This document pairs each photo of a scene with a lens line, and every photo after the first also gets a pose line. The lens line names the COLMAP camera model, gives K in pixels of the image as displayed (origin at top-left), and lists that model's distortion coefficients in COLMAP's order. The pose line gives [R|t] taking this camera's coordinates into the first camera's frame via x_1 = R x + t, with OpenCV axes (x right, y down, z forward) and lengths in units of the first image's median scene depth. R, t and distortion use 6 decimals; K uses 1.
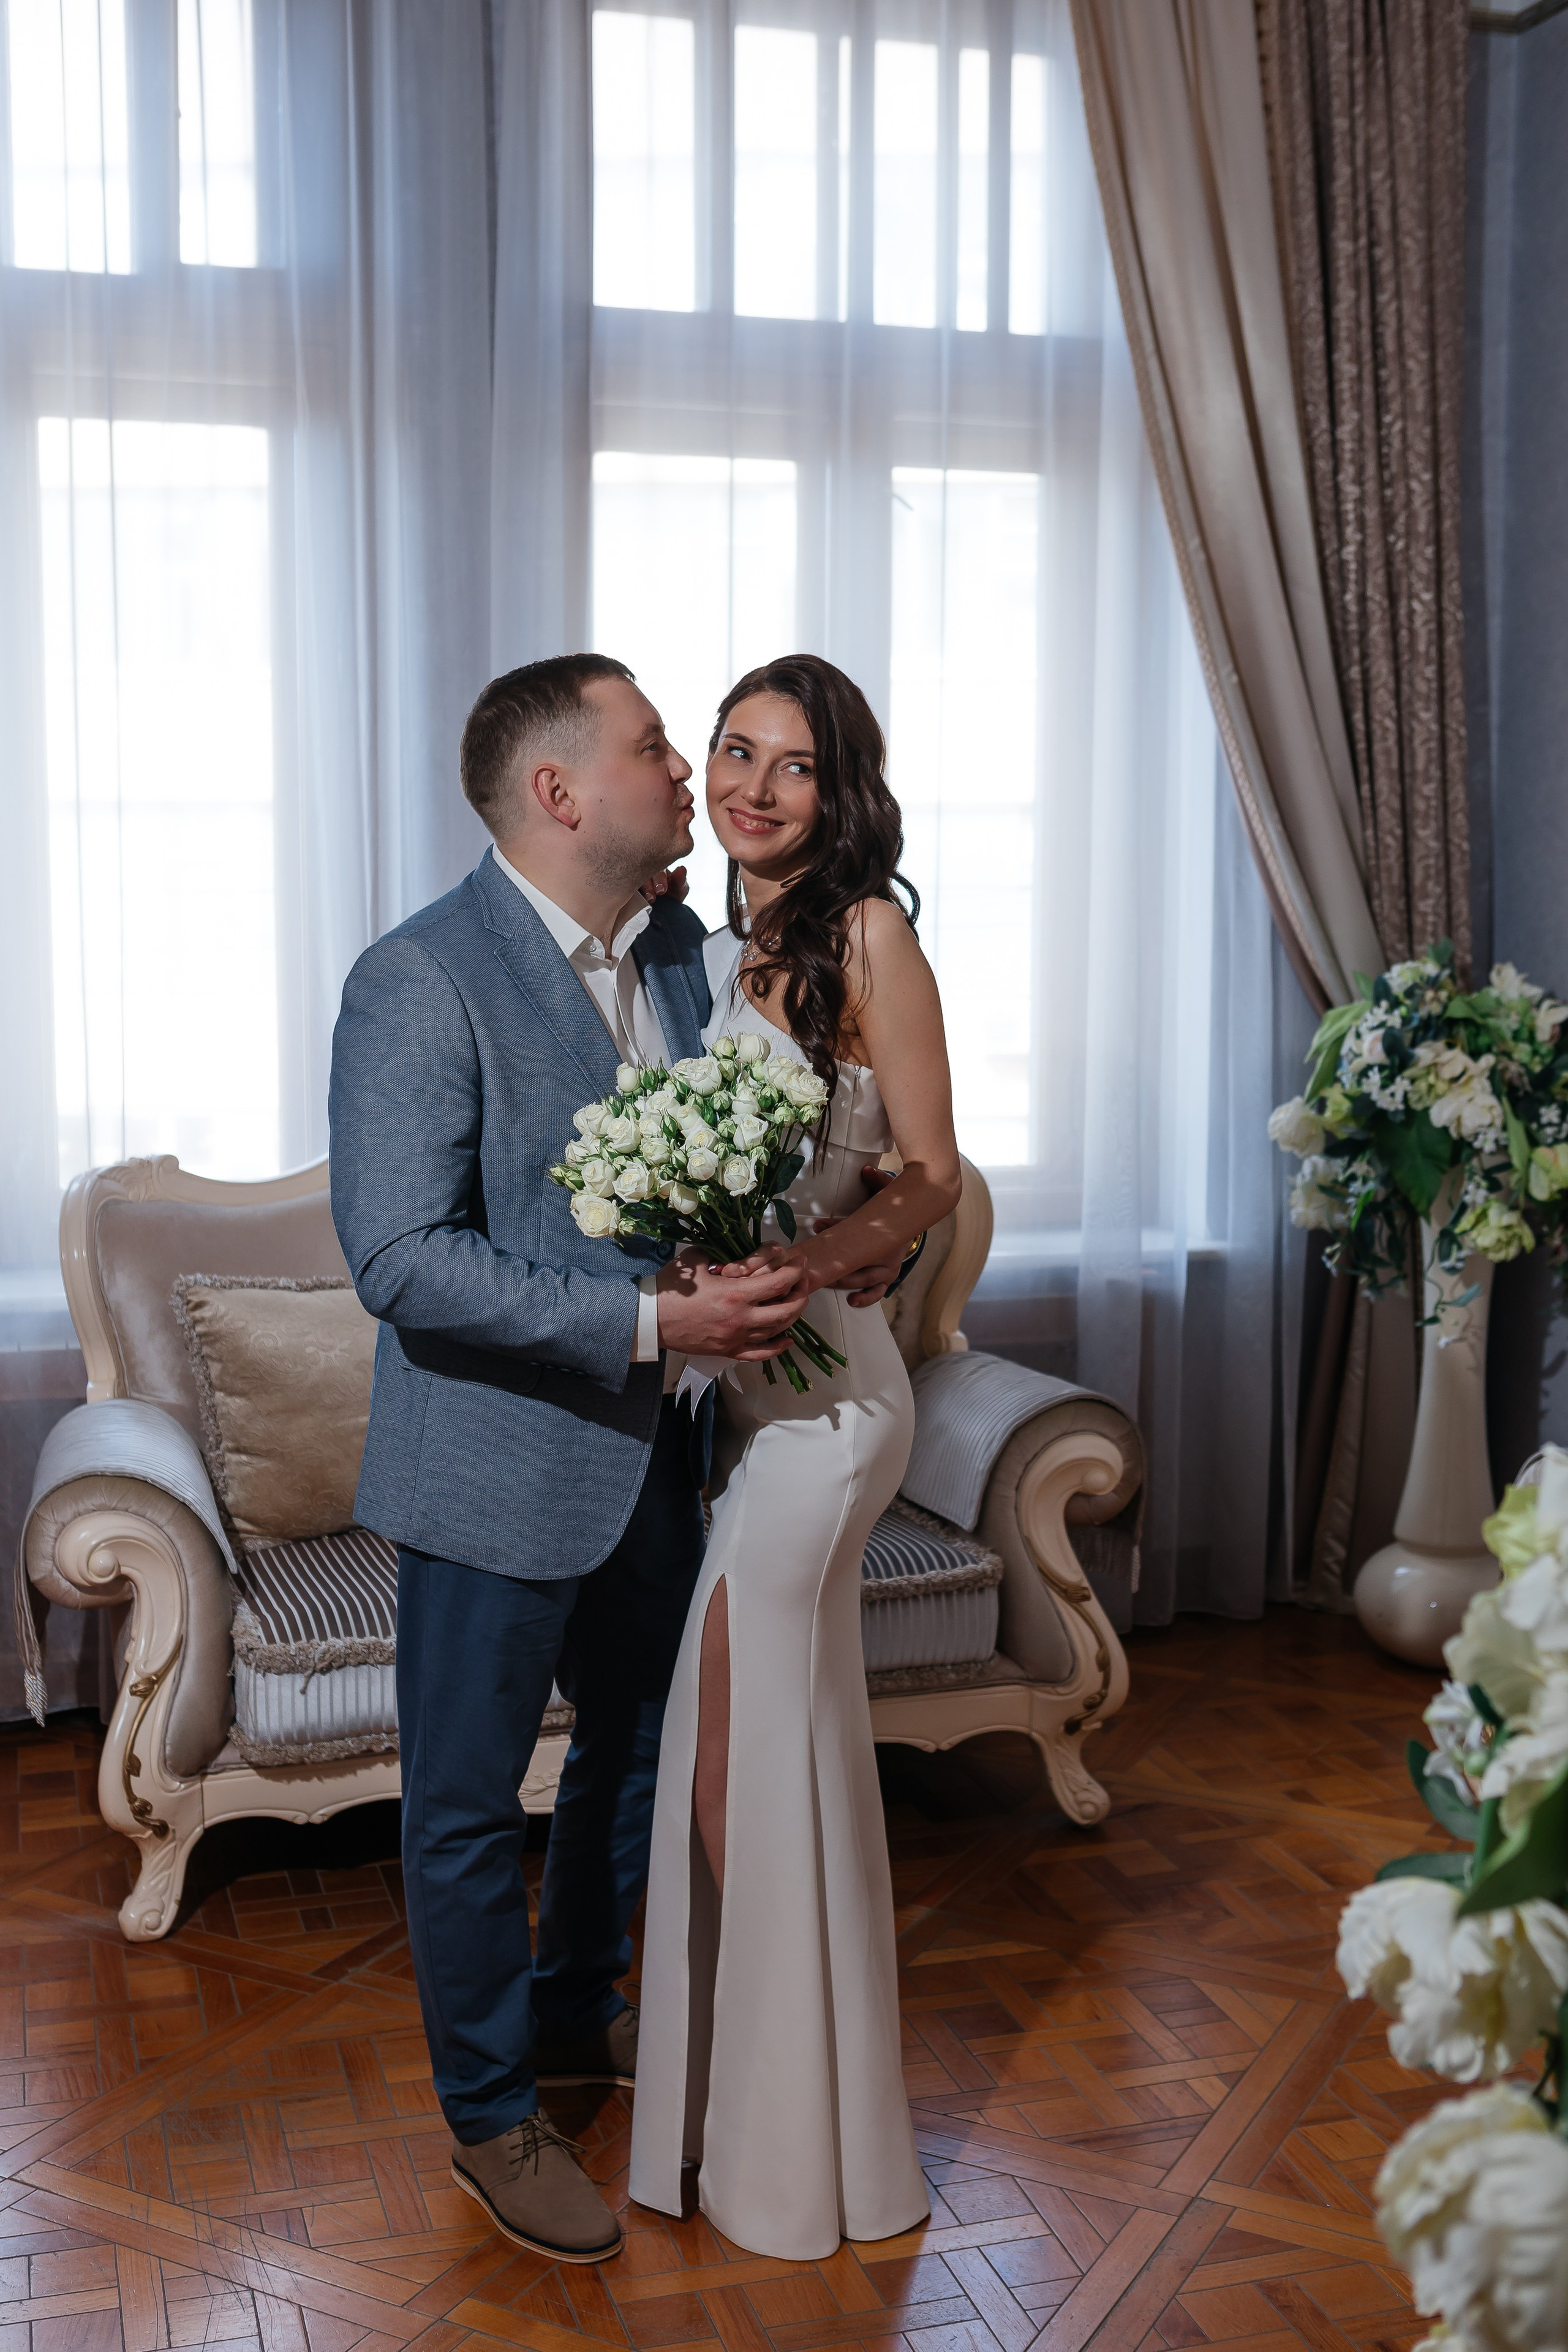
lens RADIAL K [[2654.0, 0, 784.0], [0, 2654.0, 1176.0], [0, 0, 1]] dist [-0.013478, 0.010903]
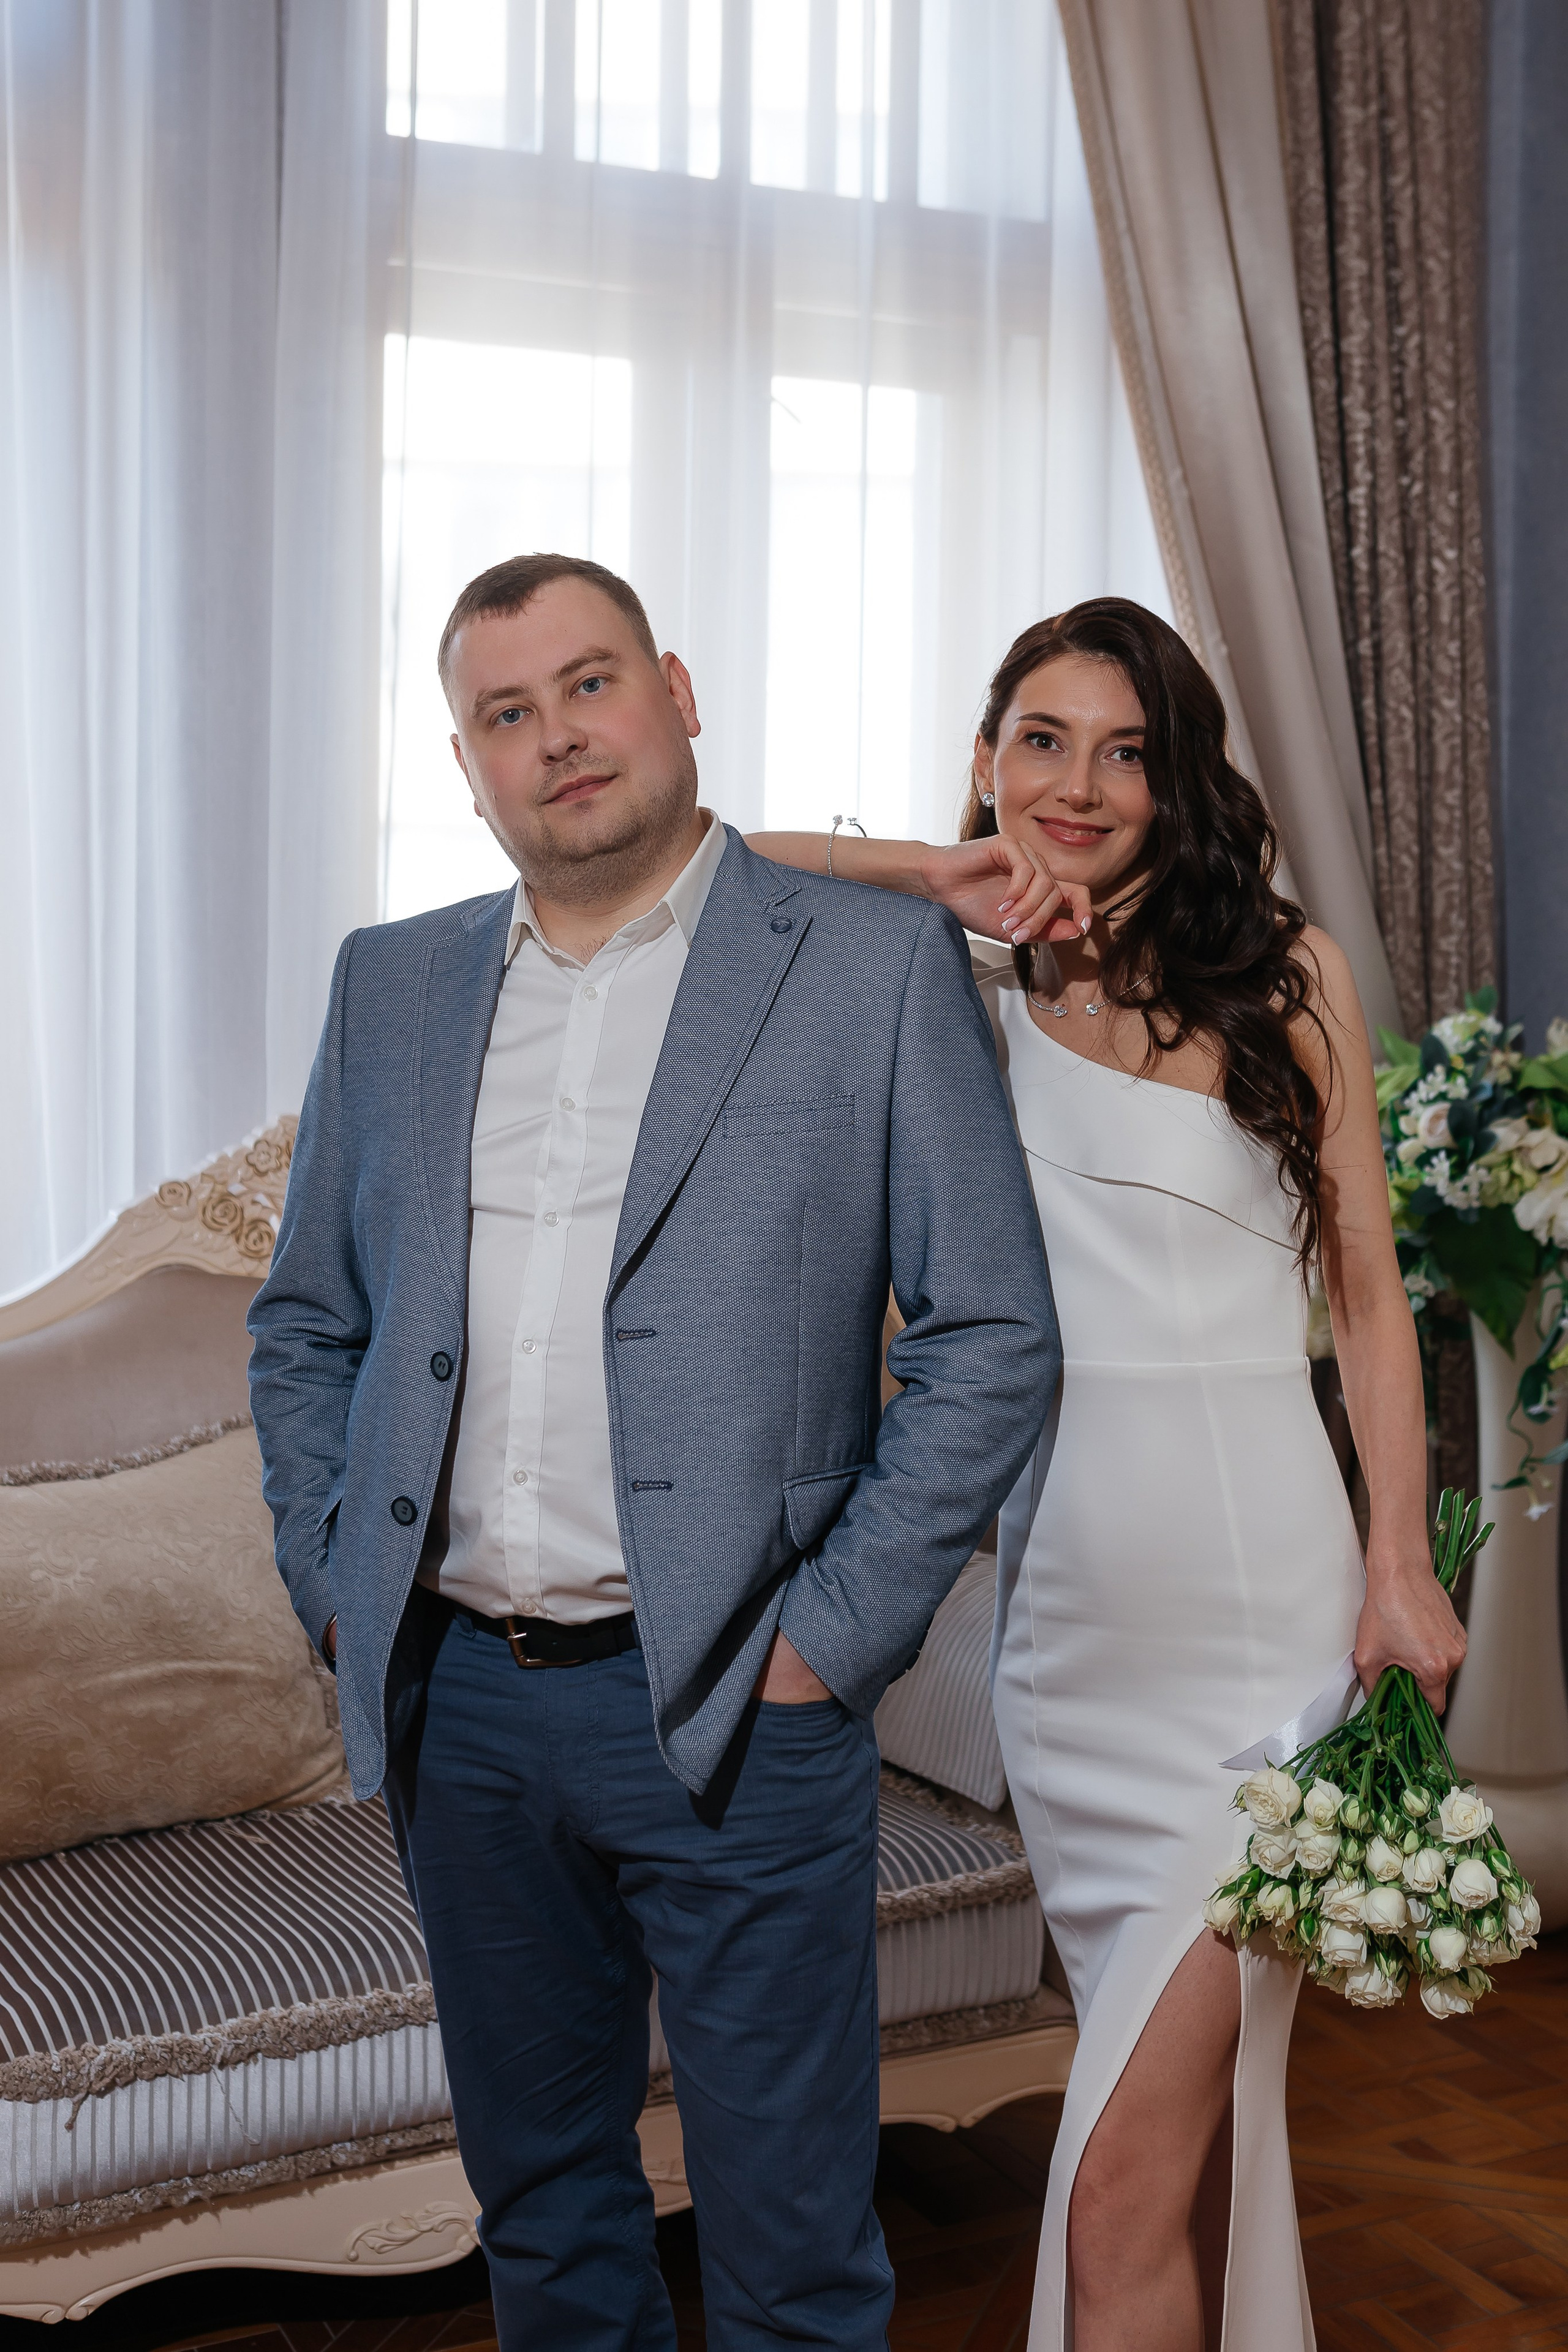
lens RADIAL K [[2879.7, 0, 782.9], [0, 2879.7, 1048.8], [0, 0, 1]] dist [-0.020829, 0.009552]
pose [[0.985631, 0.003740, 0.168869, -0.100876], [0.007472, 0.997811, -0.065709, -0.016897], [-0.168745, 0.066026, 0.983446, 0.204806]]
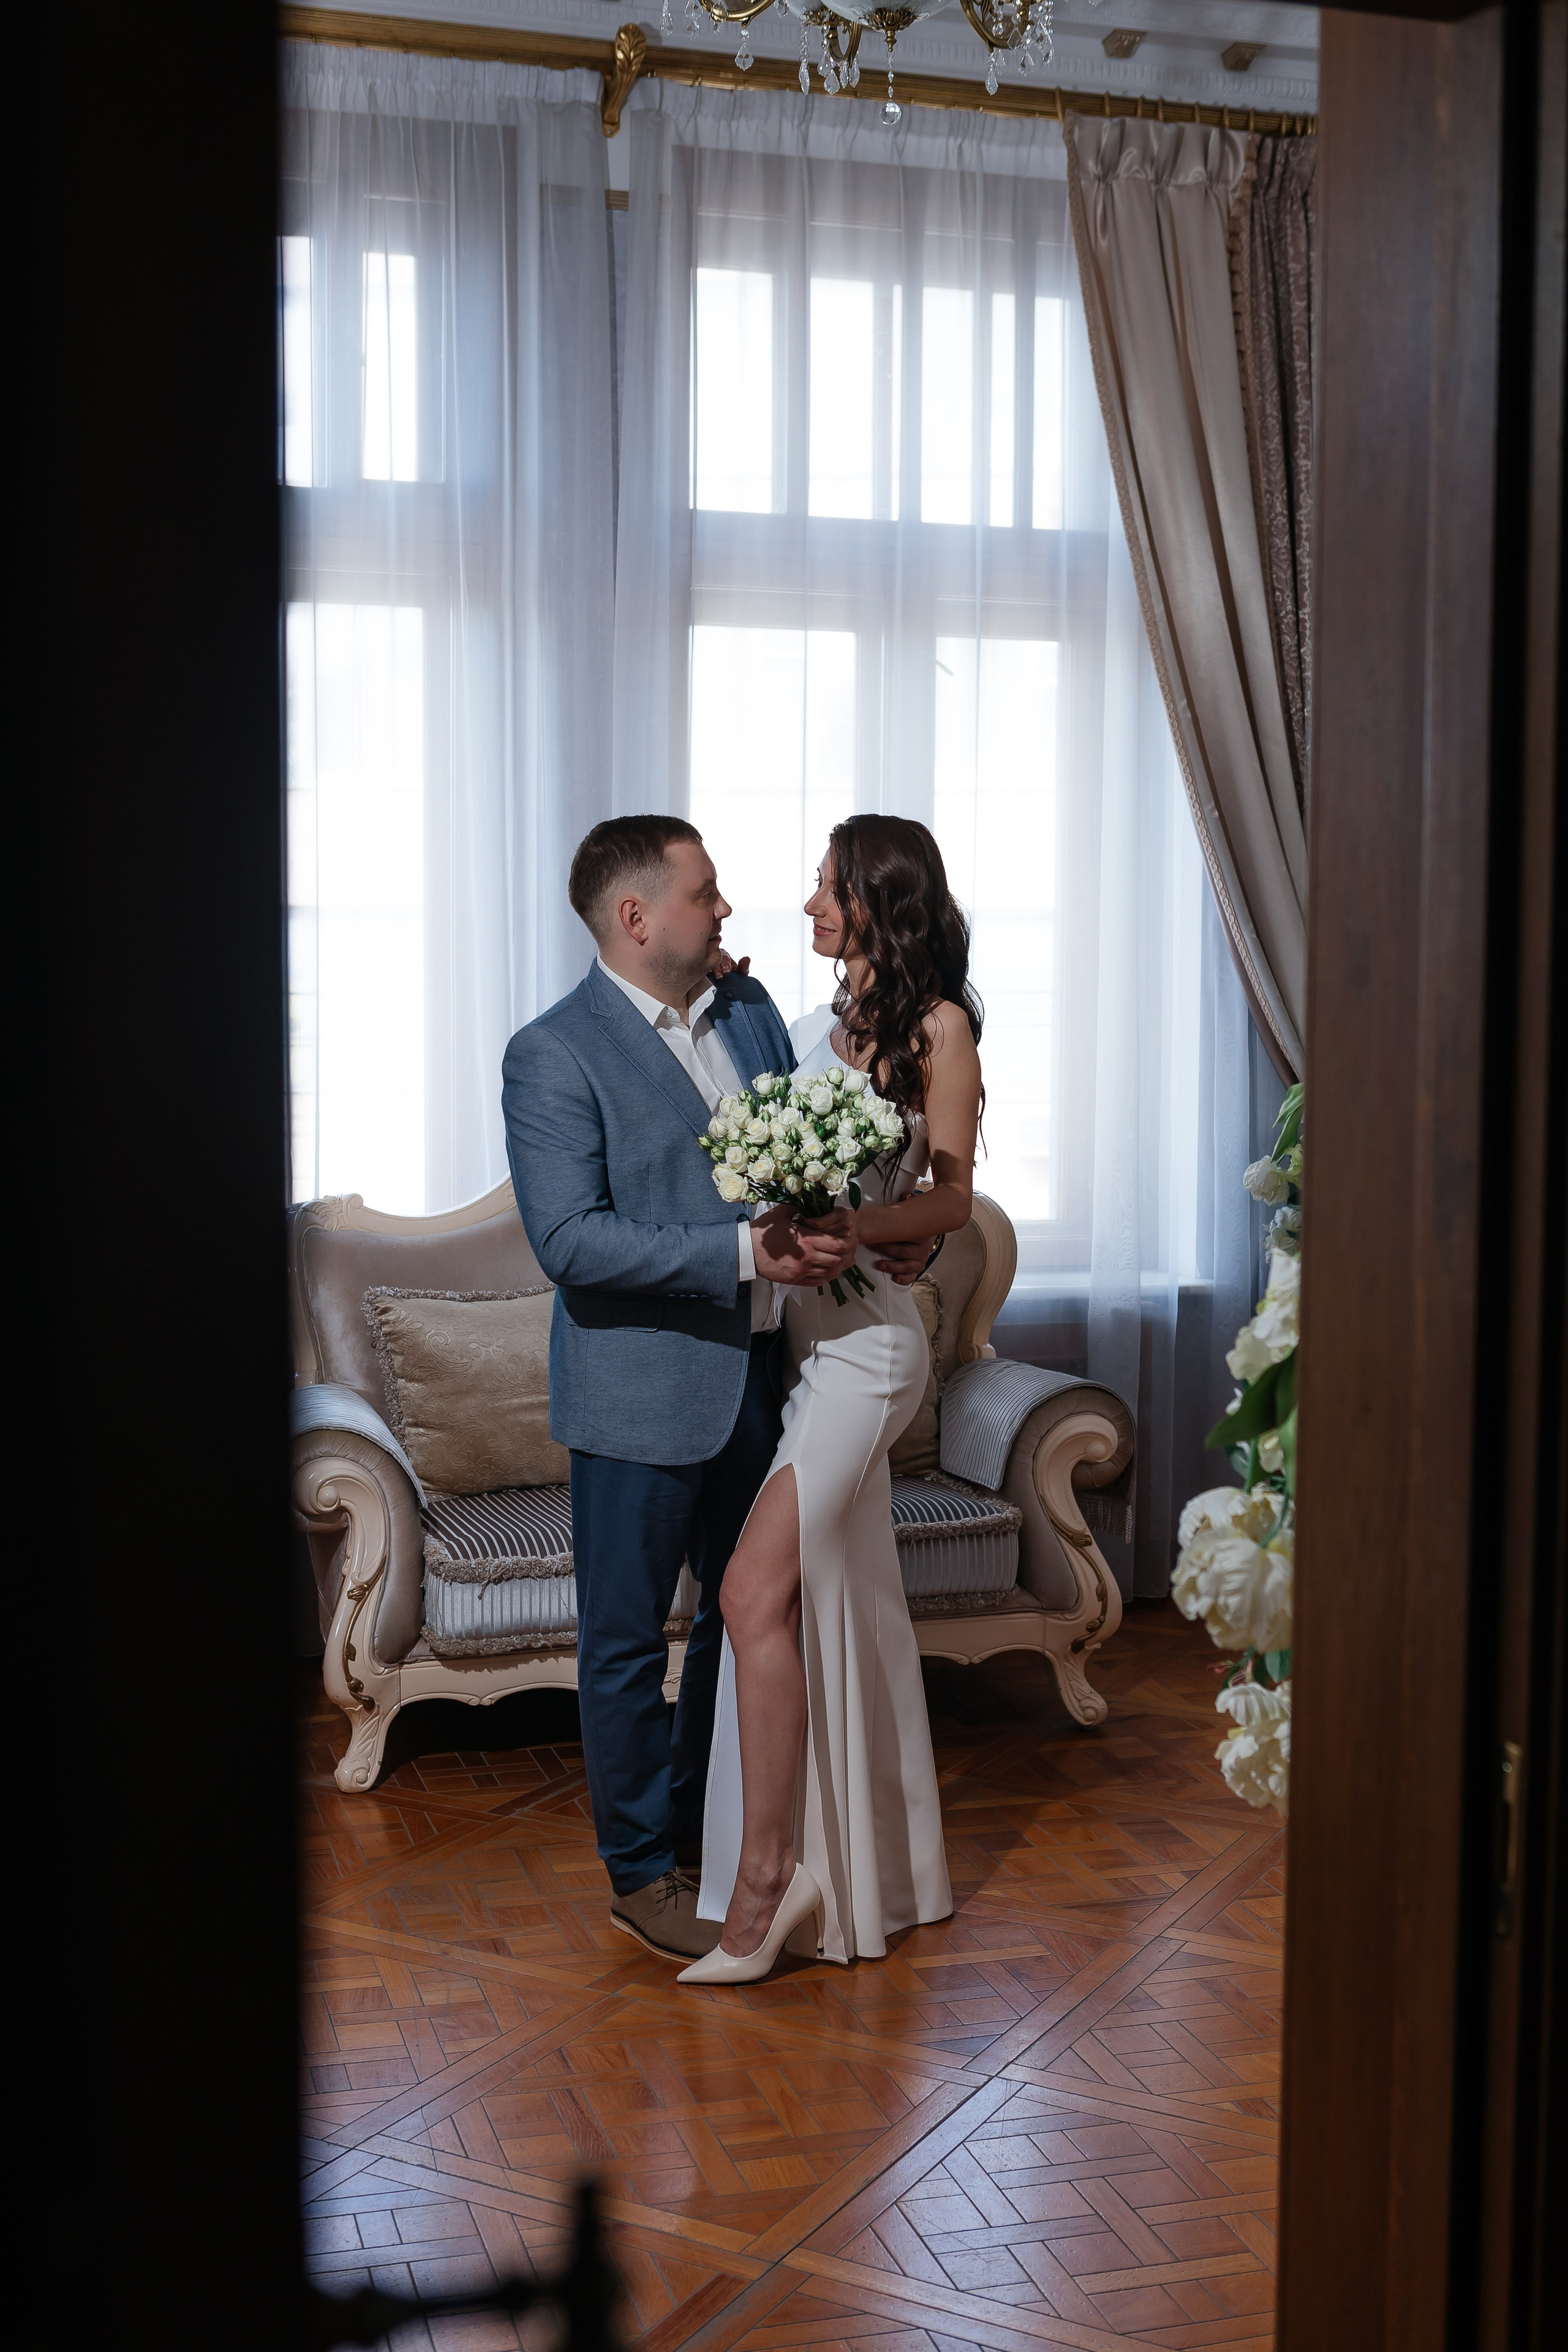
lens RADIAL K [[2848.5, 0, 786.0], [0, 2848.5, 1212.2], [0, 0, 1]] dist [-0.003920, -0.006065]
pose [[0.999950, 0.003426, -0.009410, -0.015203], [-0.003744, 0.999415, -0.033983, 0.041597], [0.009288, 0.034016, 0.999378, -0.310674]]
